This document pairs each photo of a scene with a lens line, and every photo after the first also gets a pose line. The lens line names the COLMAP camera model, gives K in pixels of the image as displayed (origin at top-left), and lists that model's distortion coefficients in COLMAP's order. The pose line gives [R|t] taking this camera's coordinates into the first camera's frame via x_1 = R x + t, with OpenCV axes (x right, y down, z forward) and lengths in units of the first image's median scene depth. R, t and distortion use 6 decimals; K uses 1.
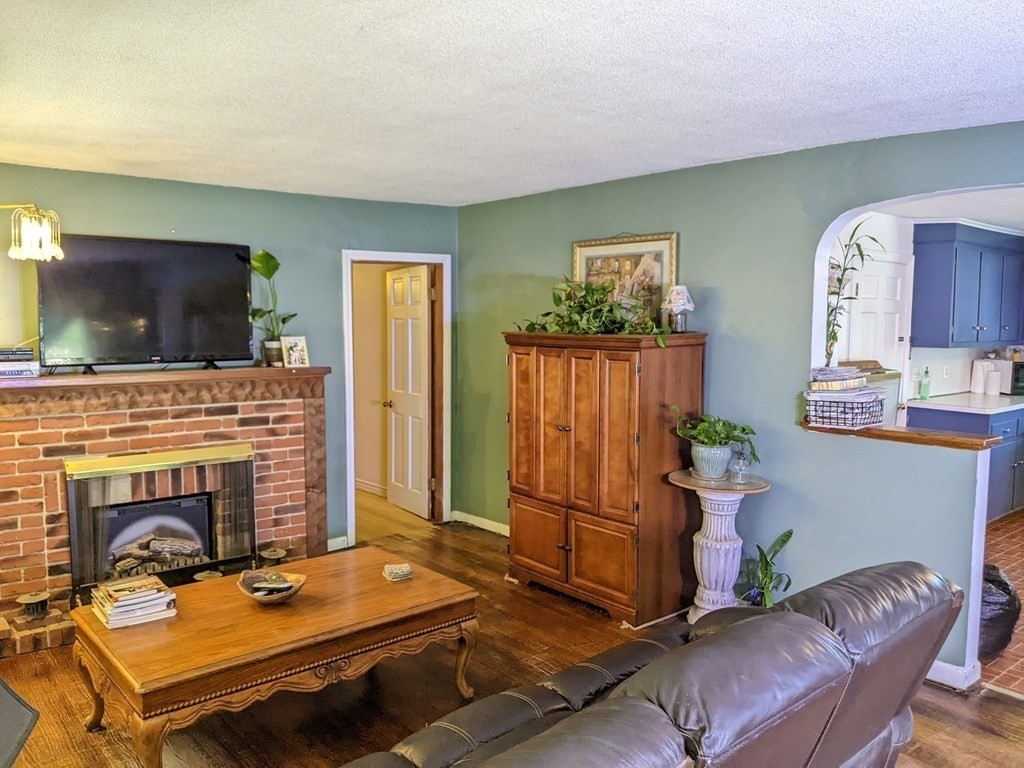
lens RADIAL K [[814.2, 0, 511.5], [0, 814.2, 396.6], [0, 0, 1]] dist [0.080240, -0.161538]
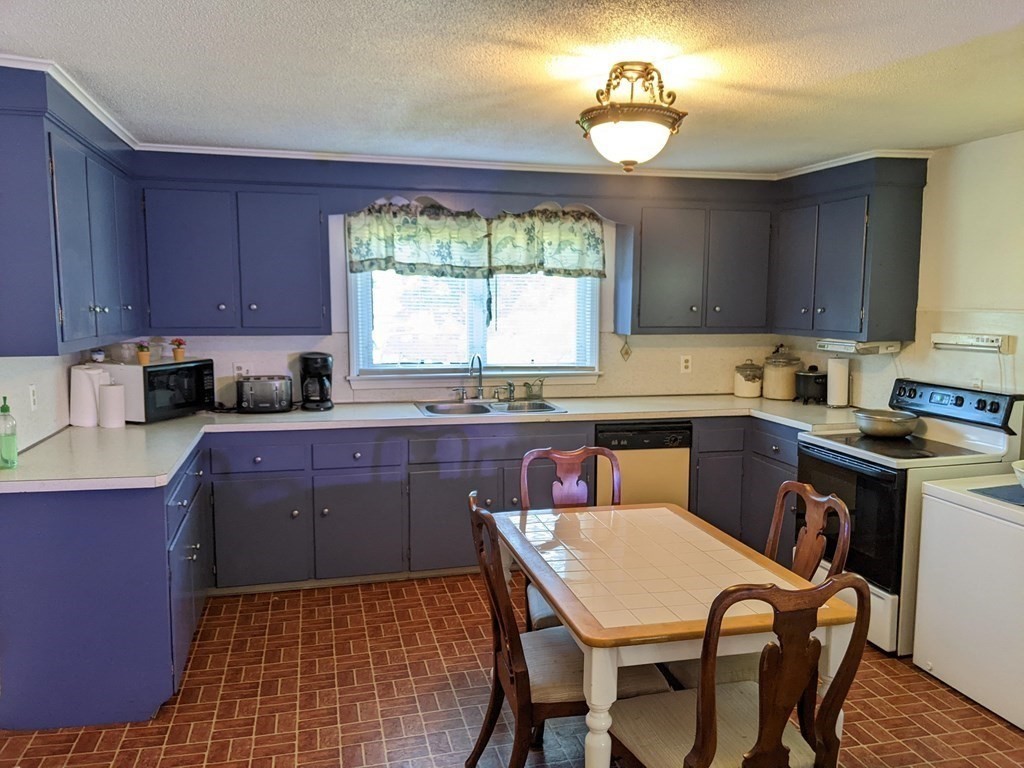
lens RADIAL K [[814.2, 0, 511.5], [0, 814.2, 396.6], [0, 0, 1]] dist [0.080240, -0.161538]
pose [[0.444095, -0.109582, 0.889253, 0.212560], [0.084778, 0.993179, 0.080050, -0.045630], [-0.891960, 0.039839, 0.450356, 0.512108]]
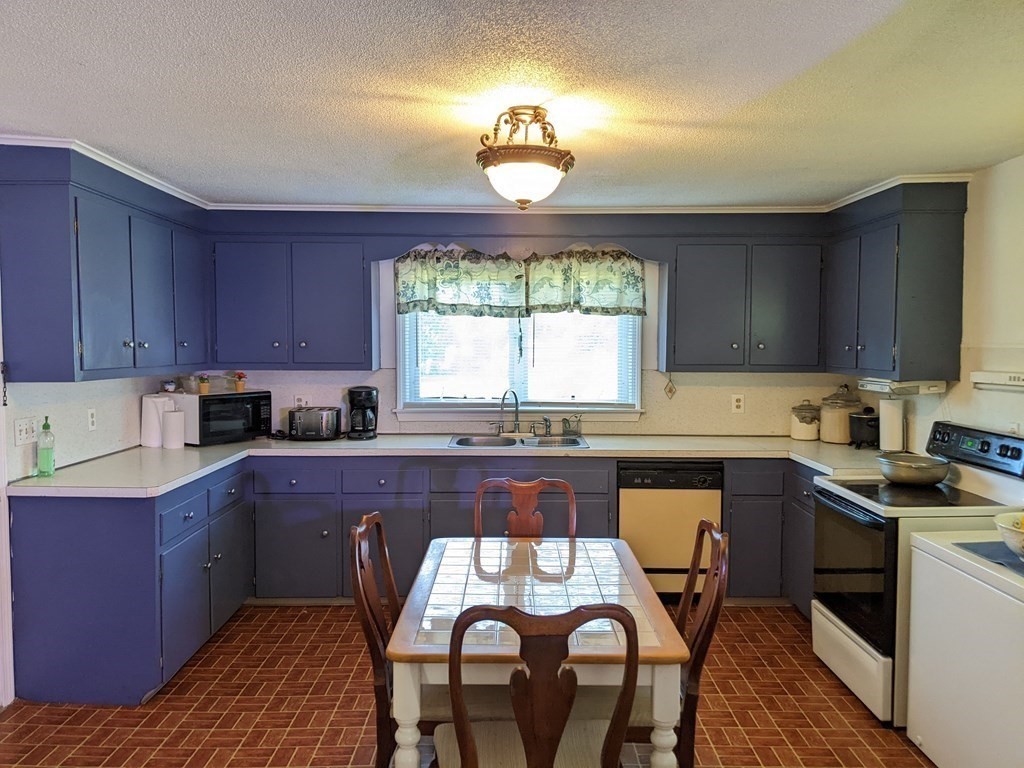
lens RADIAL K [[805.6, 0, 496.4], [0, 805.6, 384.2], [0, 0, 1]] dist [0.107189, -0.191839]
pose [[0.653782, -0.043263, 0.755445, 0.273948], [0.074841, 0.997166, -0.007663, -0.028966], [-0.752973, 0.061548, 0.655167, 0.392357]]
